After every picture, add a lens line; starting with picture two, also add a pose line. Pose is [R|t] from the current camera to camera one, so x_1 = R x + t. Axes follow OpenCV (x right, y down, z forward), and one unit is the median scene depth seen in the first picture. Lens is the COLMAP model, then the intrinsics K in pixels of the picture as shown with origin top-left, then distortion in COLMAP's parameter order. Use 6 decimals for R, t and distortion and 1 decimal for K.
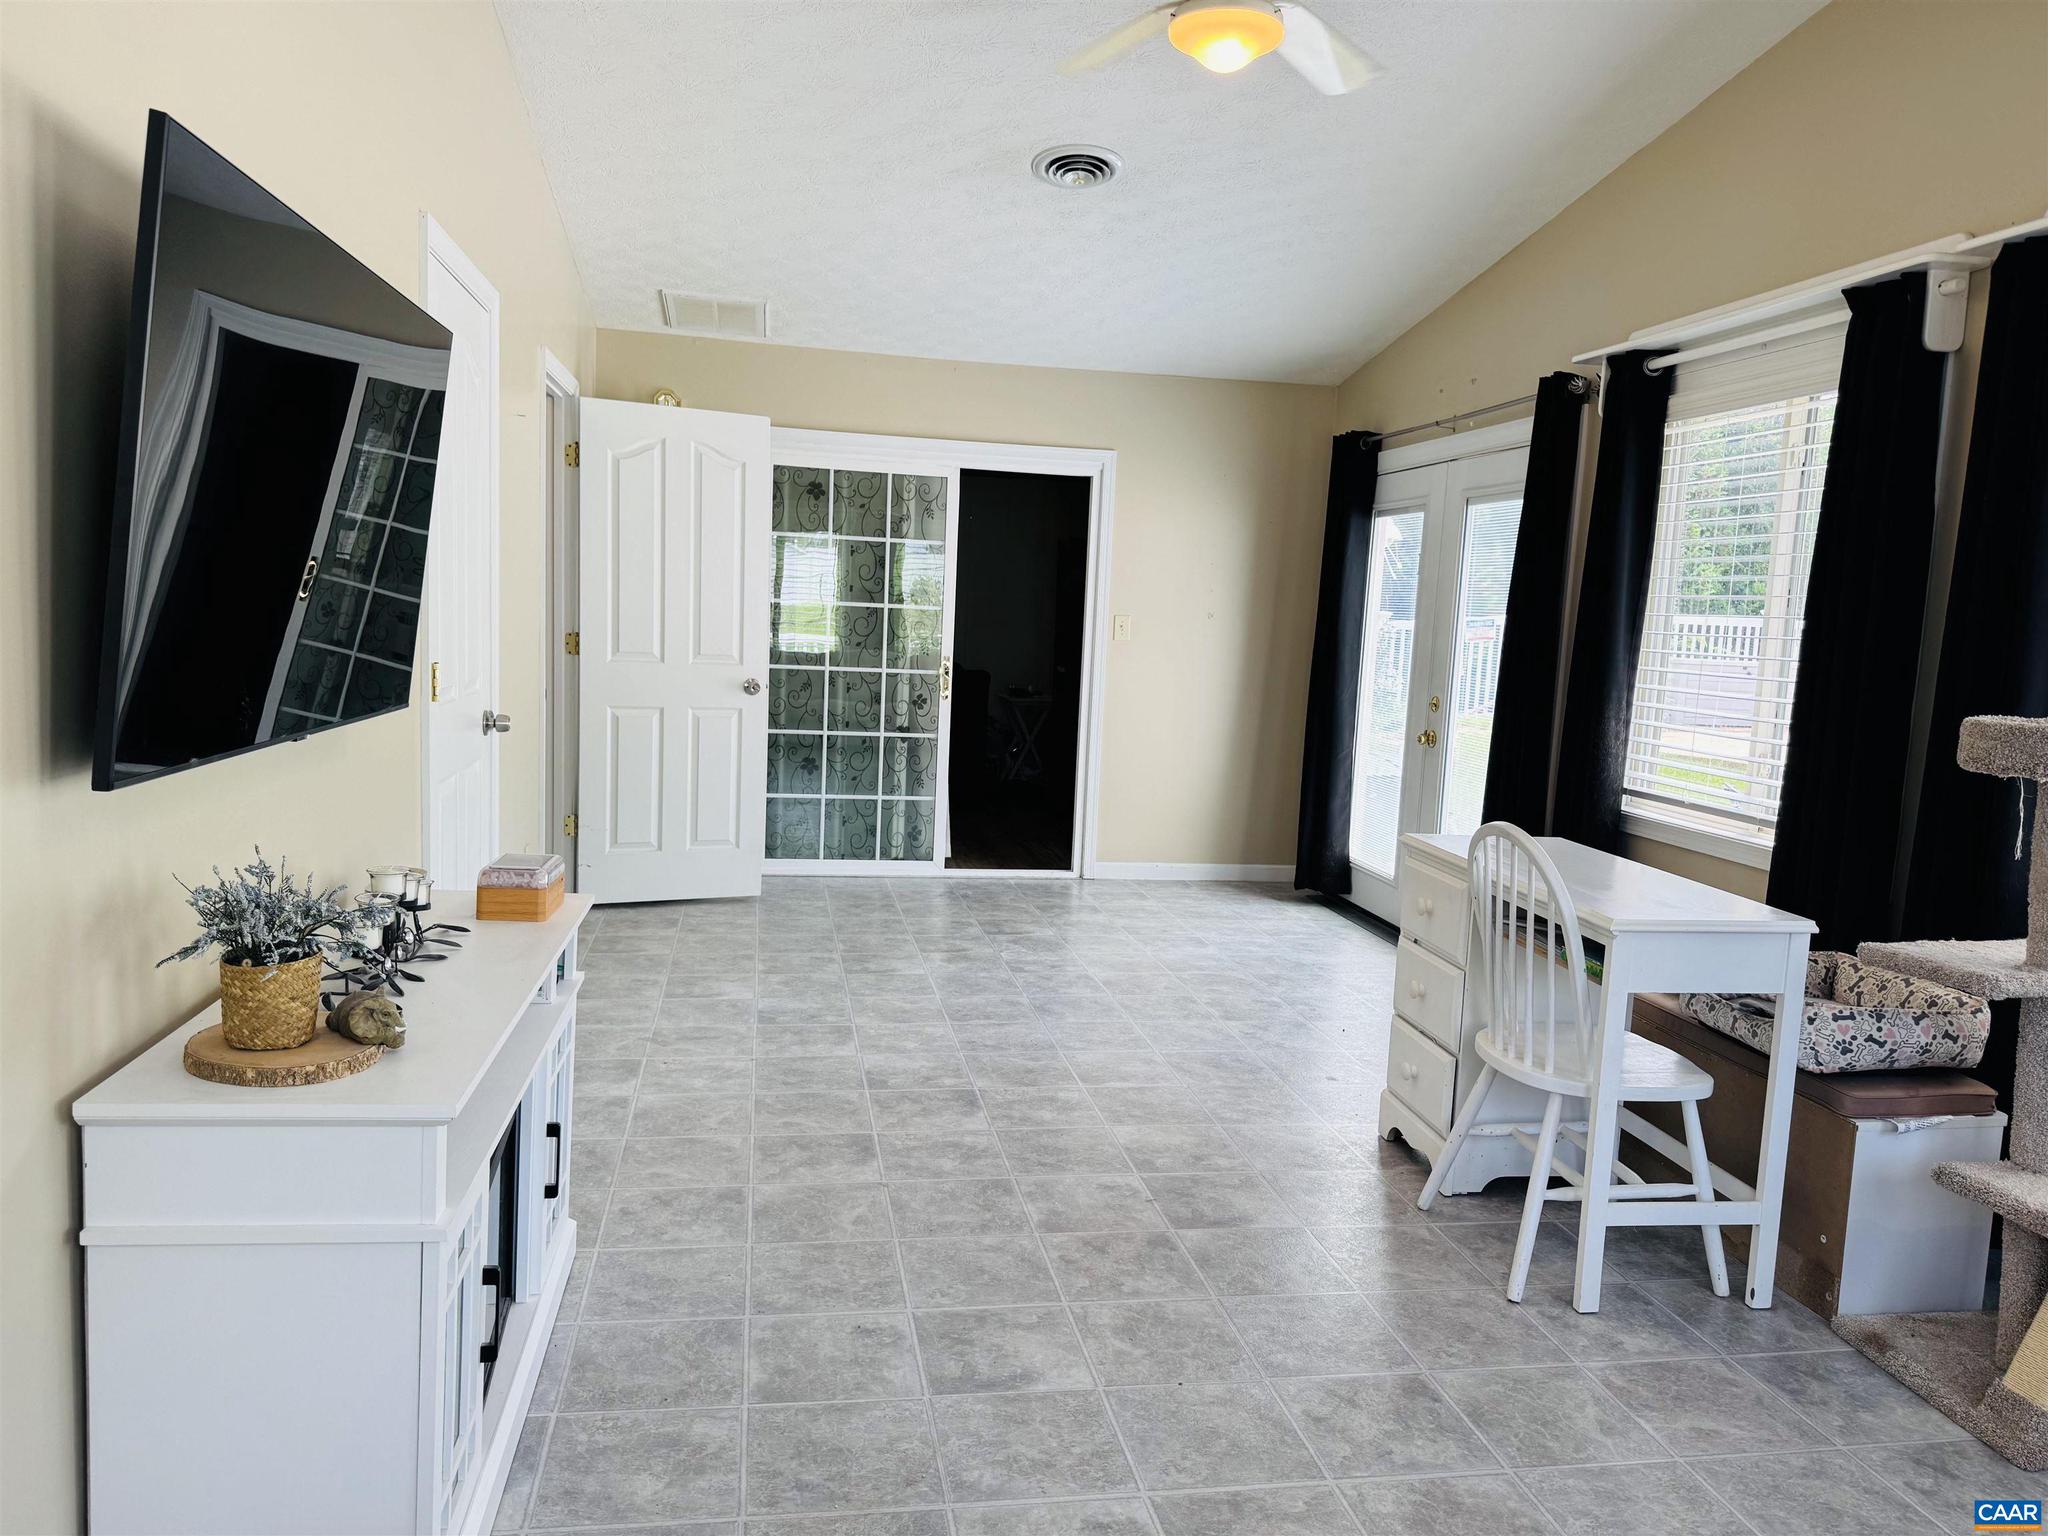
lens RADIAL K [[1445.4, 0, 1029.3], [0, 1445.4, 769.8], [0, 0, 1]] dist [0.039856, -0.042355]
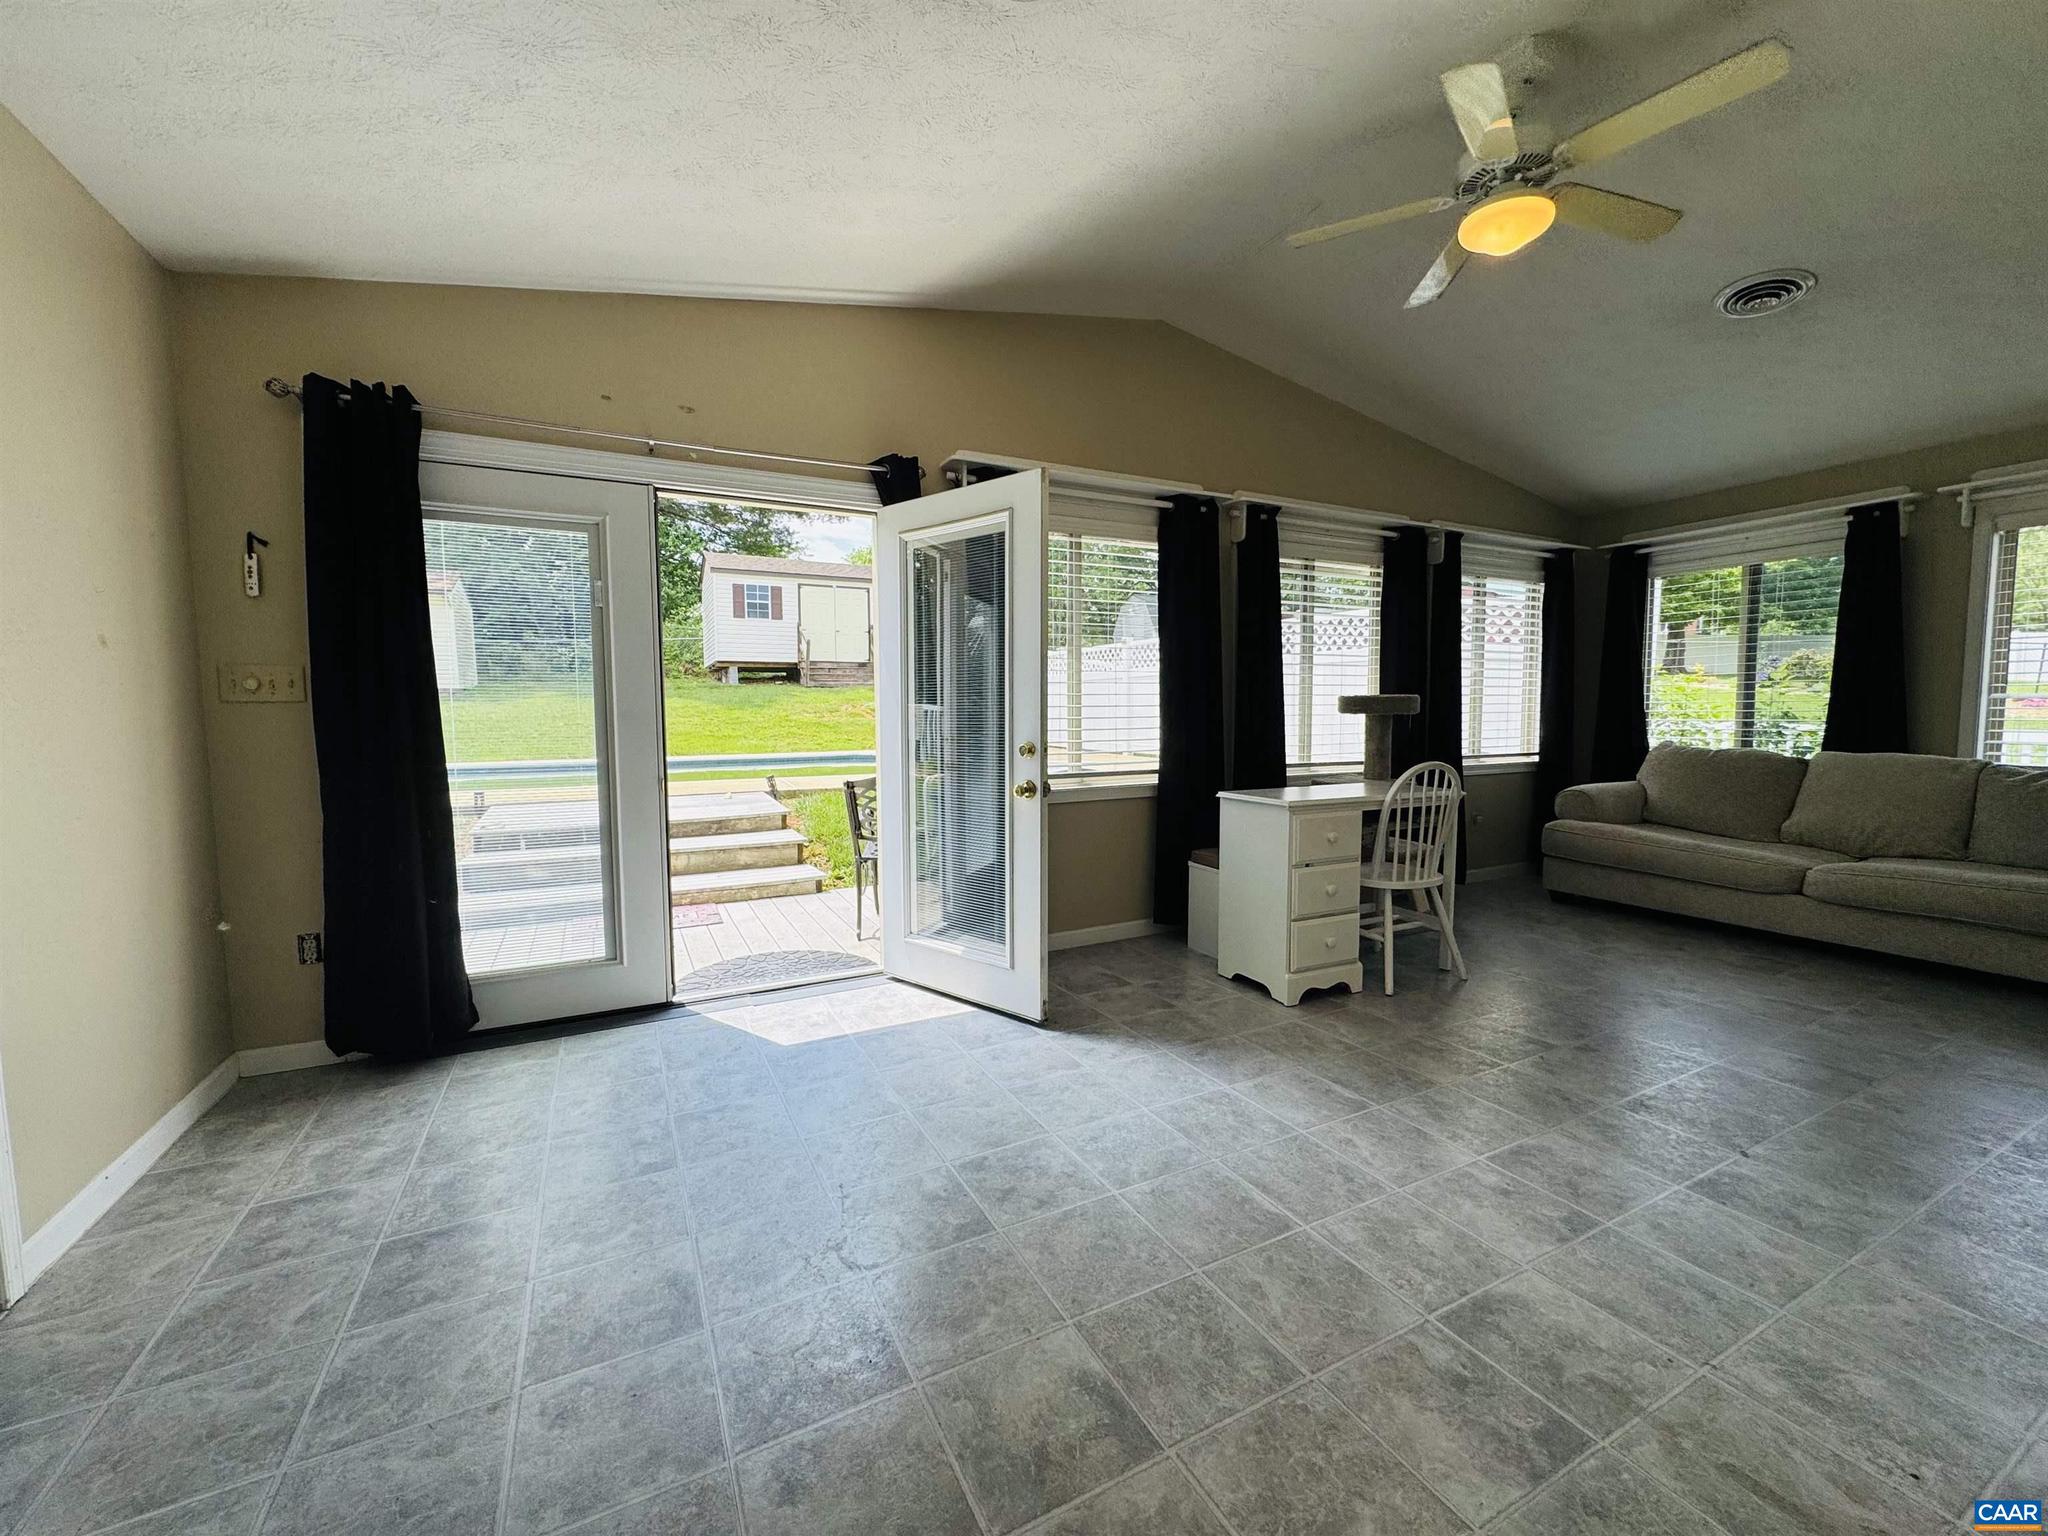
lens RADIAL K [[812.9, 0, 1023.1], [0, 812.9, 763.4], [0, 0, 1]] dist [0.001828, -0.000787]
pose [[-0.291729, -0.107331, 0.950460, -0.508262], [0.102579, 0.984443, 0.142653, -0.159599], [-0.950985, 0.139113, -0.276181, 1.684359]]
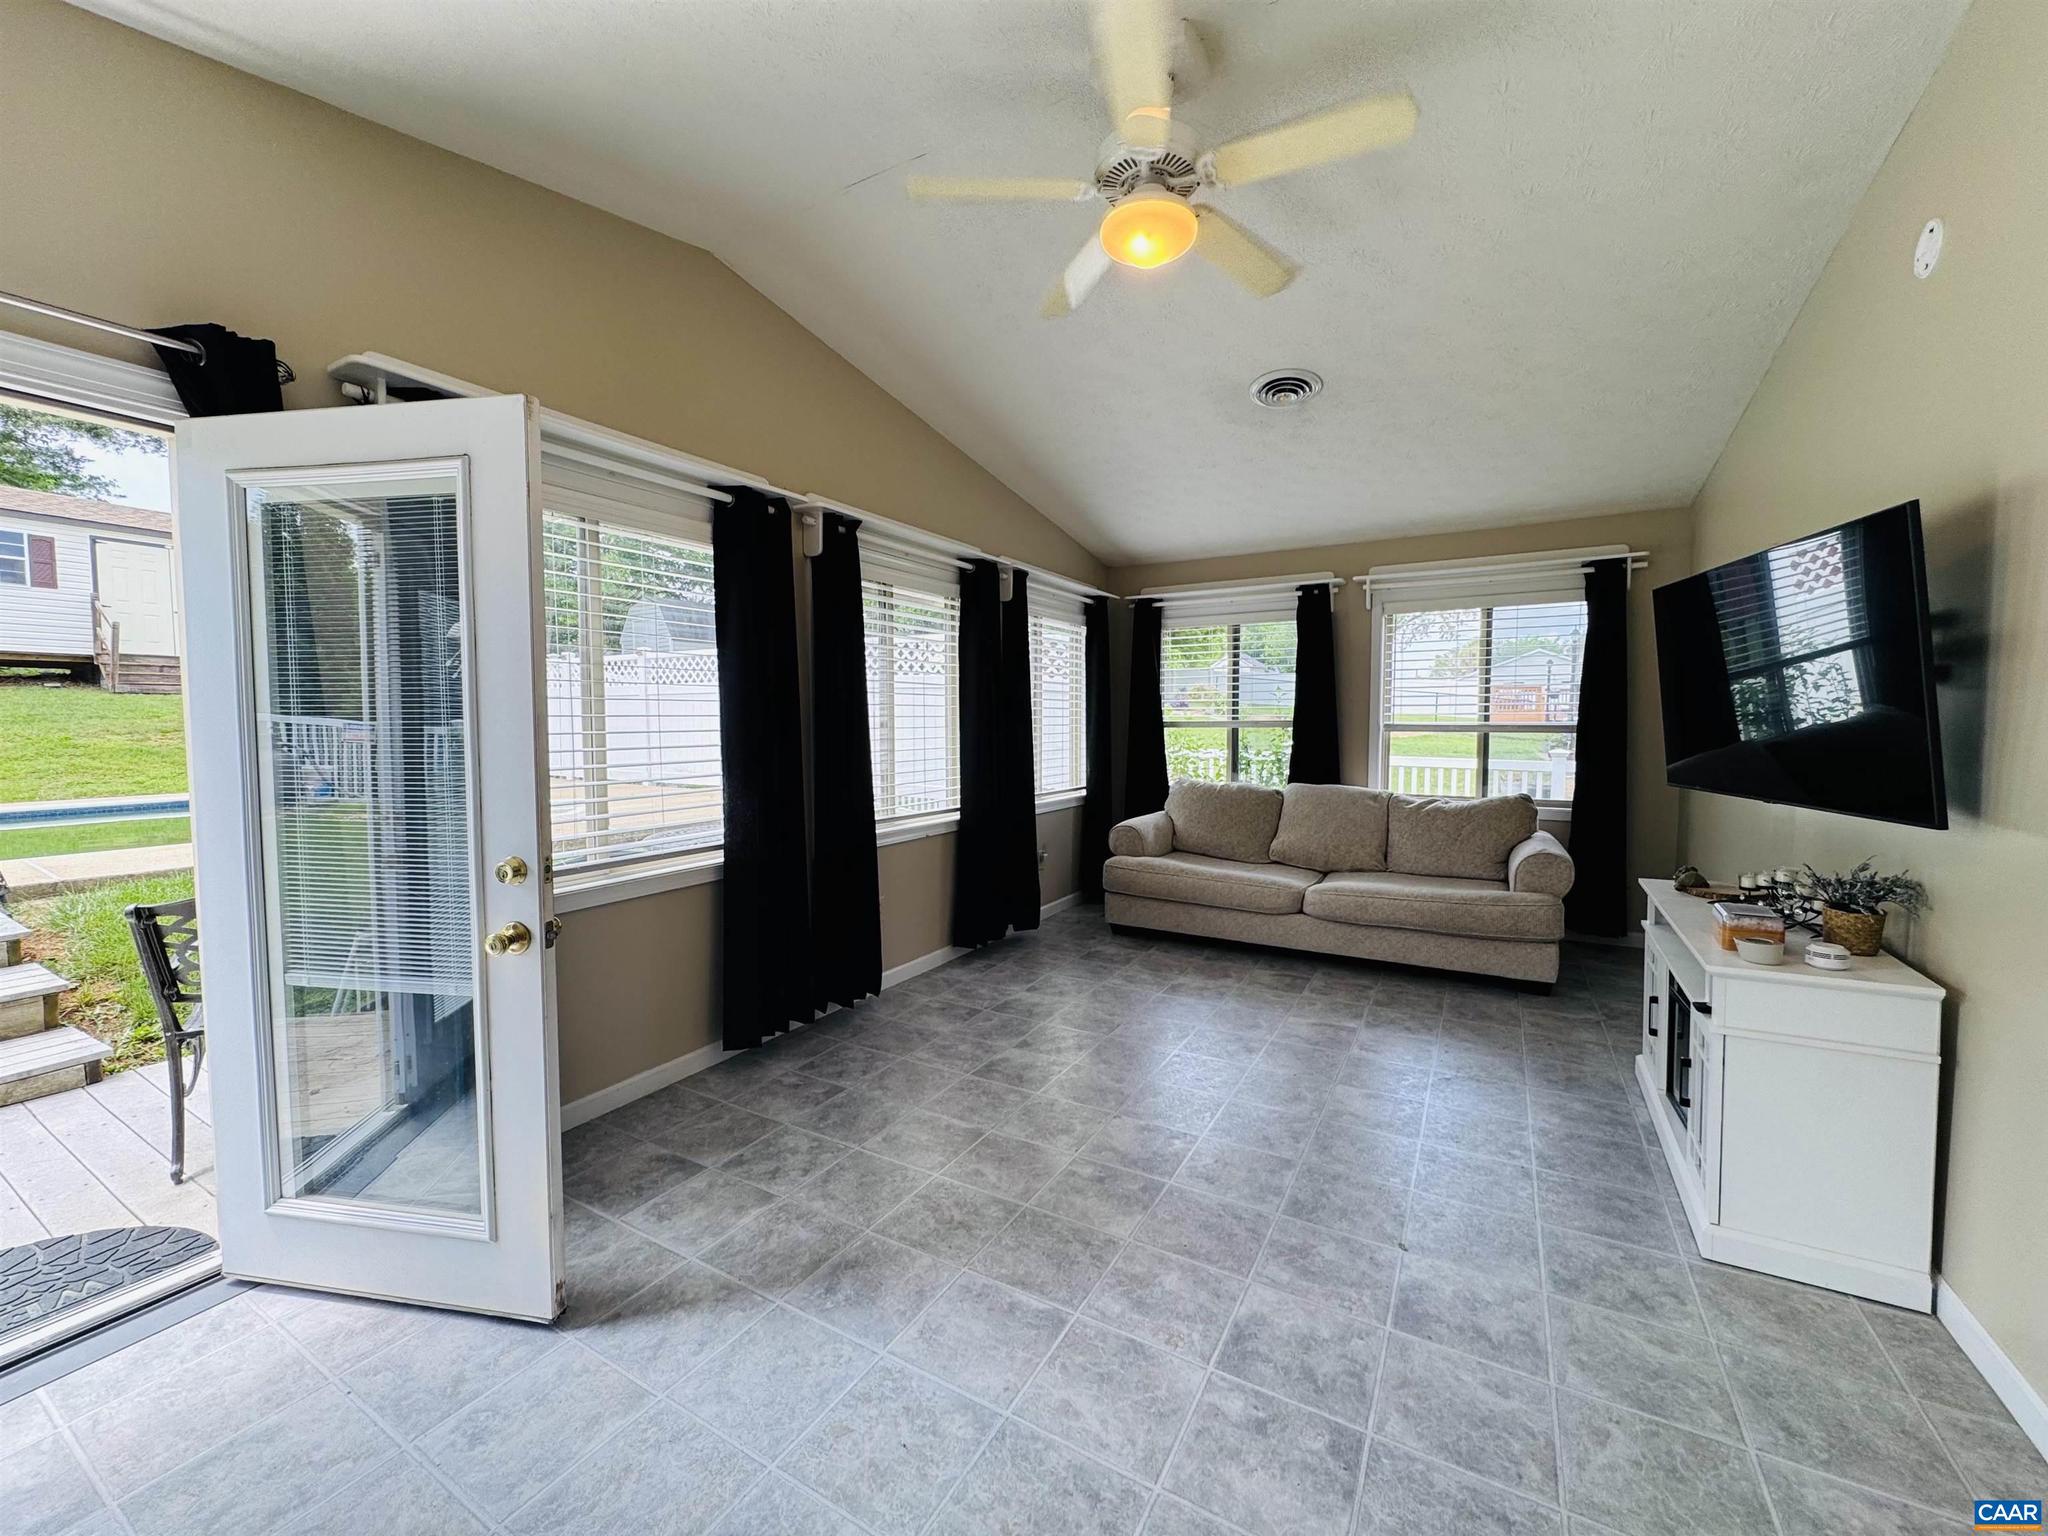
lens RADIAL K [[812.9, 0, 1024.9], [0, 812.9, 769.6], [0, 0, 1]] dist [0.001828, -0.000787]
pose [[-0.762093, -0.085321, 0.641821, -0.249425], [0.039848, 0.983220, 0.178020, -0.191568], [-0.646240, 0.161243, -0.745905, 1.606778]]
